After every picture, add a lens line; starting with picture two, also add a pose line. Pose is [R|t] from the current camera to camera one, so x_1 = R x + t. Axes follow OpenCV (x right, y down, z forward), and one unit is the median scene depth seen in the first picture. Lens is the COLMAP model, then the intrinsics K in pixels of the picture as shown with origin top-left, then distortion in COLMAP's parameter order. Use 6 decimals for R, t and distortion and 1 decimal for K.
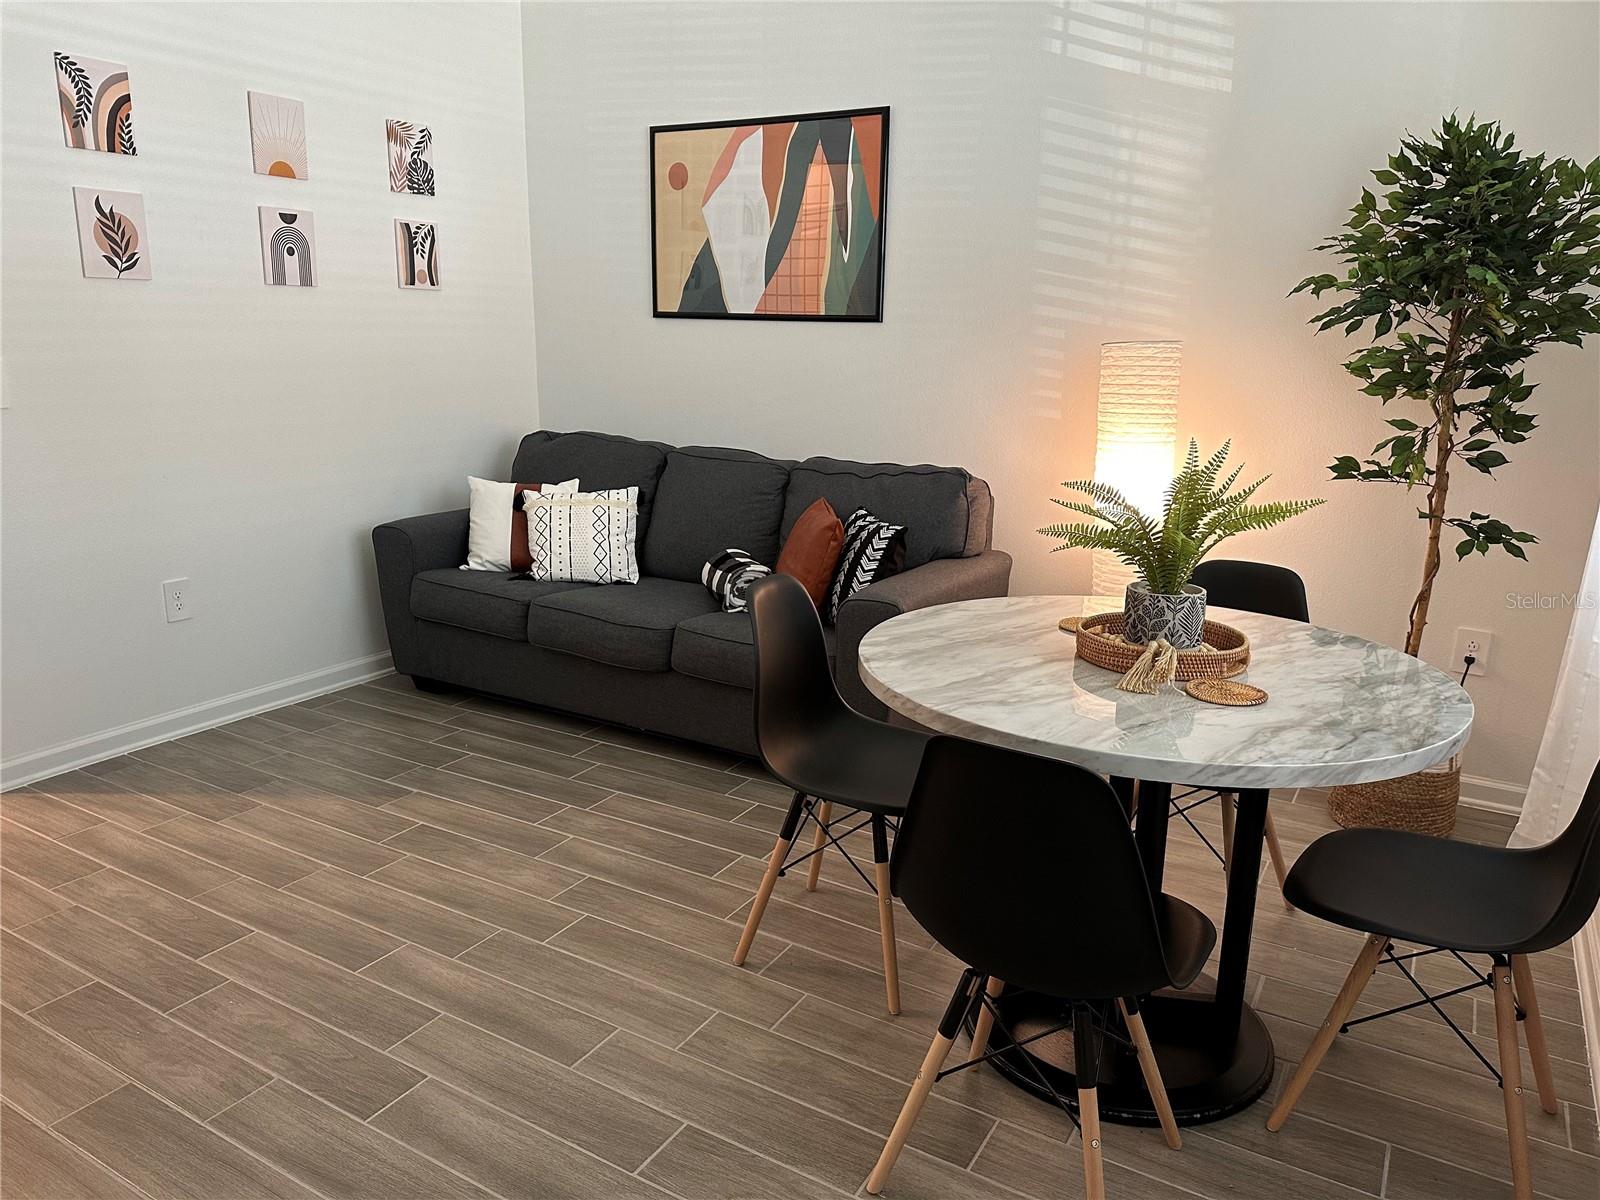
lens RADIAL K [[1119.6, 0, 795.0], [0, 1119.6, 610.1], [0, 0, 1]] dist [0.064421, -0.086446]
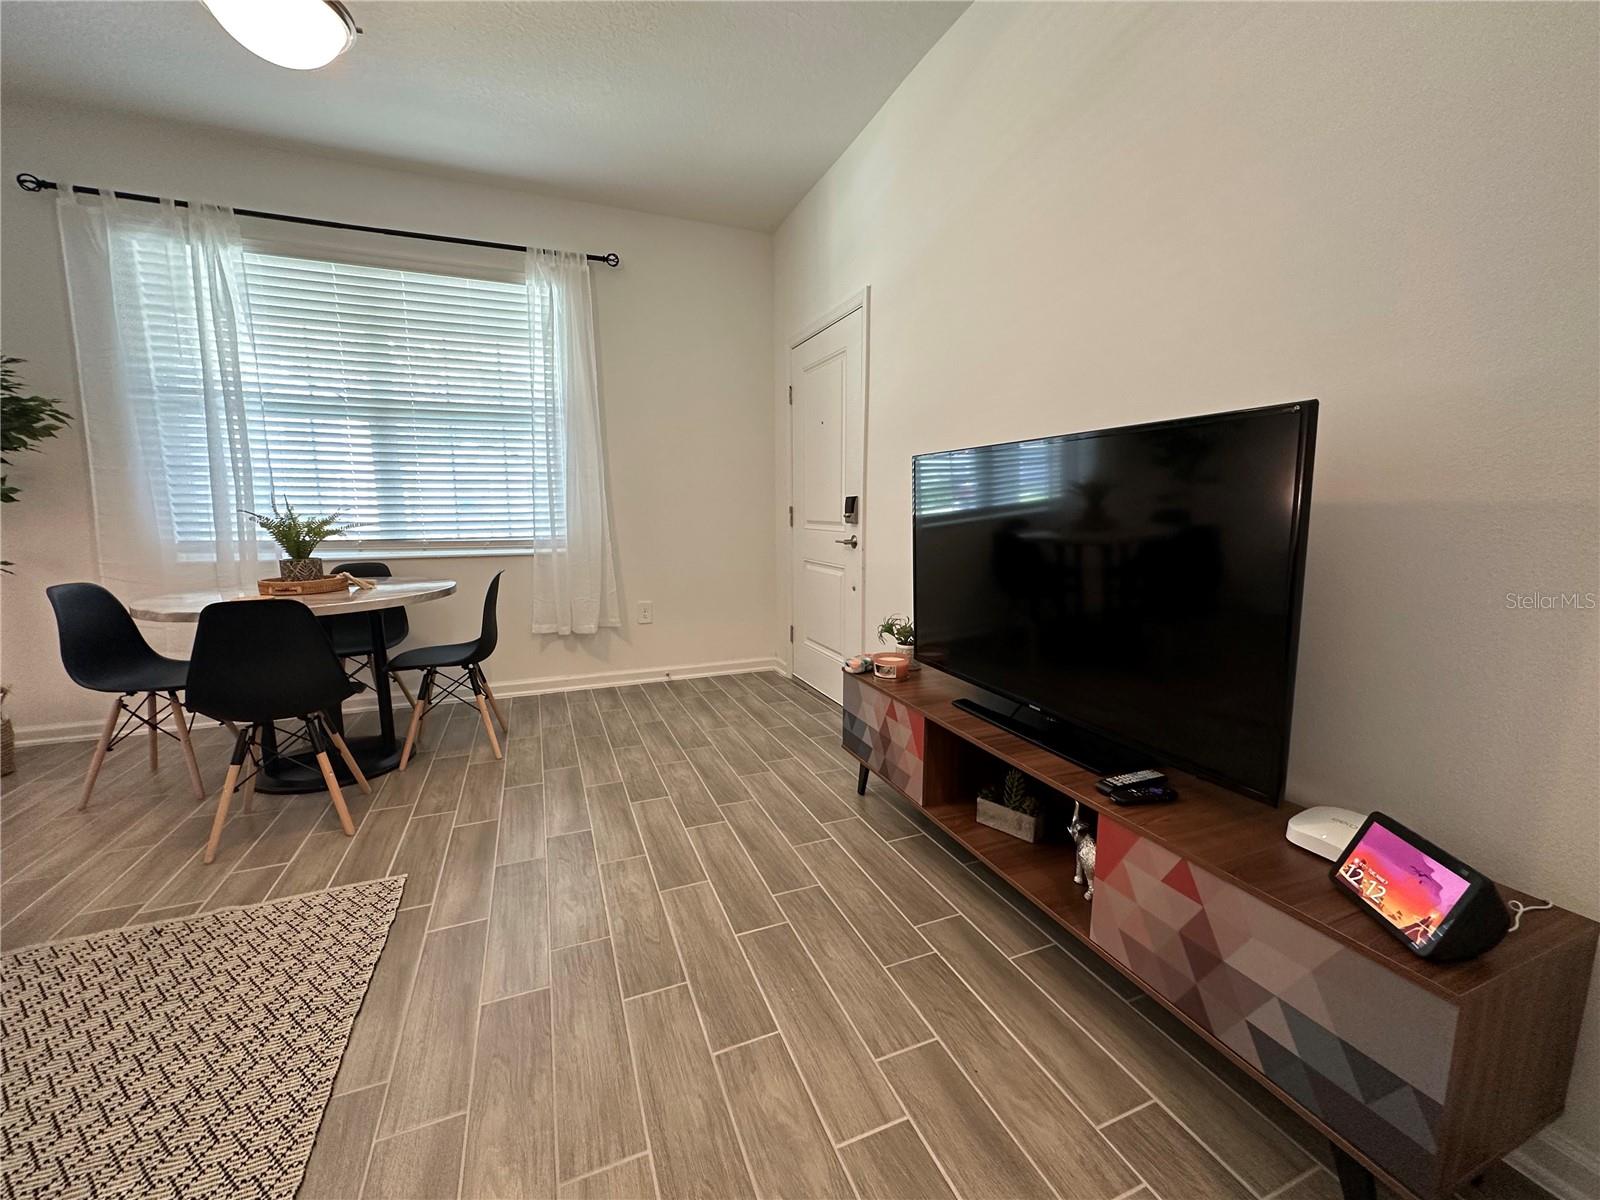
lens RADIAL K [[637.4, 0, 798.9], [0, 637.4, 601.1], [0, 0, 1]] dist [-0.003838, 0.001445]
pose [[-0.801345, -0.101674, 0.589499, -0.834371], [0.134123, 0.929823, 0.342694, -0.166024], [-0.582973, 0.353682, -0.731472, 0.945505]]
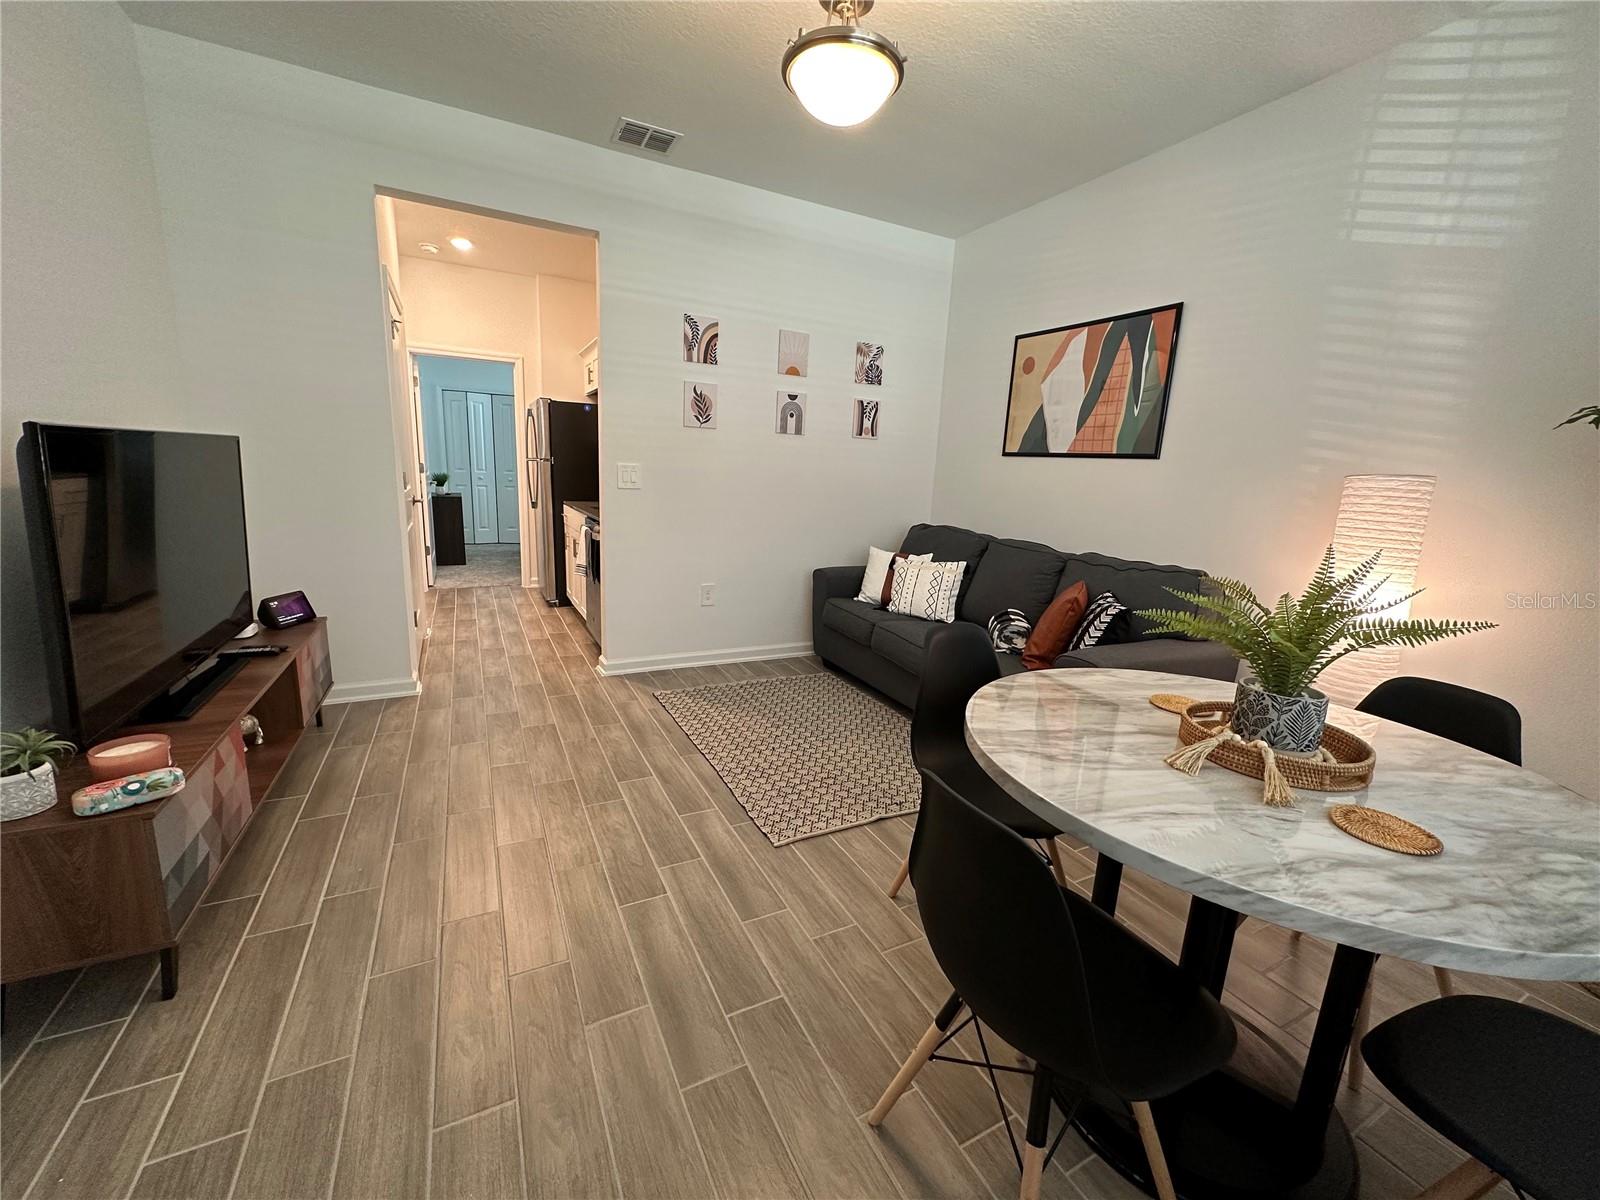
lens RADIAL K [[637.4, 0, 796.2], [0, 637.4, 601.4], [0, 0, 1]] dist [-0.003838, 0.001445]
pose [[0.846386, 0.133931, -0.515455, 0.167459], [-0.162281, 0.986693, -0.010094, -0.013595], [0.507244, 0.092192, 0.856857, 0.189200]]
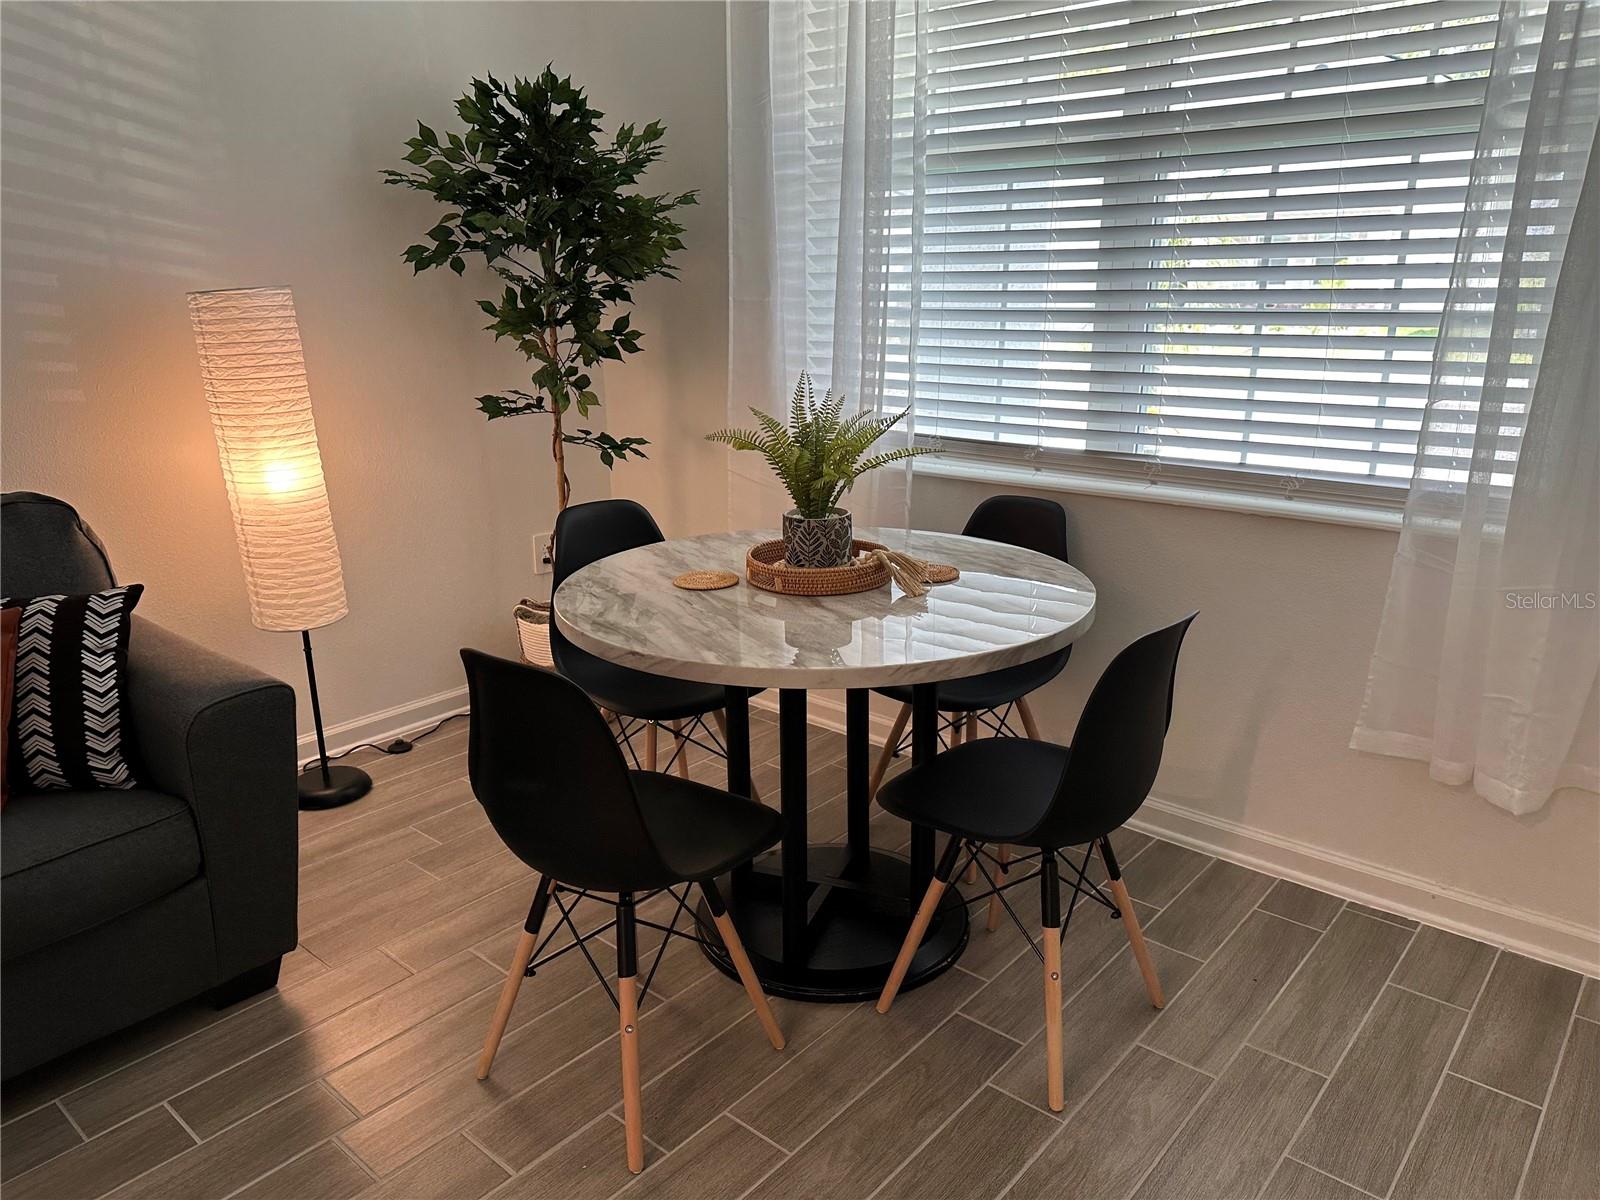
lens RADIAL K [[1119.6, 0, 804.7], [0, 1119.6, 611.4], [0, 0, 1]] dist [0.064421, -0.086446]
pose [[0.170629, -0.296604, 0.939634, -0.487221], [0.250238, 0.935397, 0.249825, -0.138346], [-0.953030, 0.192504, 0.233828, 0.535245]]
